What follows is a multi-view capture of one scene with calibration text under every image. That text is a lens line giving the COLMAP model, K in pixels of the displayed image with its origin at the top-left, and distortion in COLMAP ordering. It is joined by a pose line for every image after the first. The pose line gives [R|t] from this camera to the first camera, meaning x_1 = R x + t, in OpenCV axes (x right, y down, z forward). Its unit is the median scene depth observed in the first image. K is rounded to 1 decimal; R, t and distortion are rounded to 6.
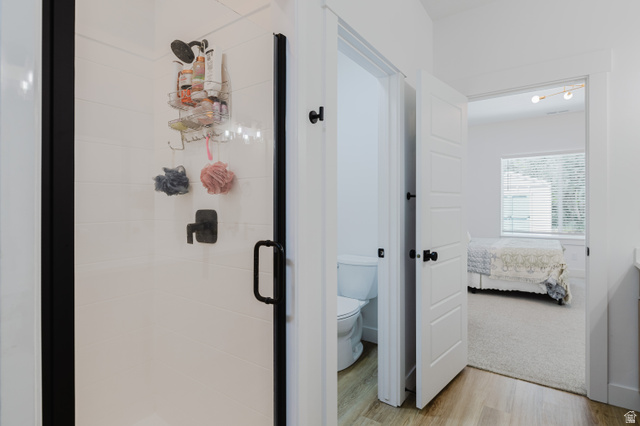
lens RADIAL K [[323.0, 0, 320.0], [0, 323.0, 213.0], [0, 0, 1]] dist [-0.003762, -0.000226]
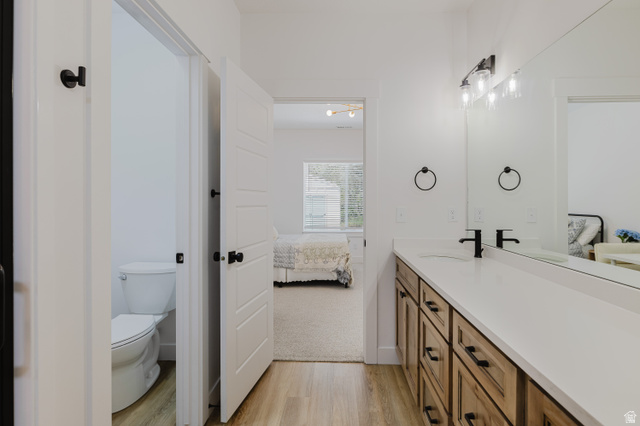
lens RADIAL K [[323.0, 0, 320.0], [0, 323.0, 213.0], [0, 0, 1]] dist [-0.003762, -0.000226]
pose [[0.847800, -0.003431, 0.530305, 0.042404], [-0.000165, 0.999977, 0.006734, -0.002738], [-0.530316, -0.005796, 0.847780, 0.057064]]
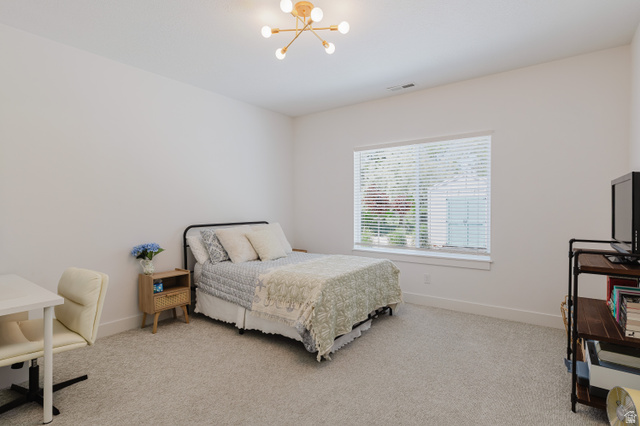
lens RADIAL K [[323.0, 0, 320.0], [0, 323.0, 213.0], [0, 0, 1]] dist [-0.003762, -0.000226]
pose [[0.998789, 0.004023, -0.049041, 1.203429], [-0.004133, 0.999989, -0.002151, -0.037678], [0.049032, 0.002351, 0.998794, 0.495300]]
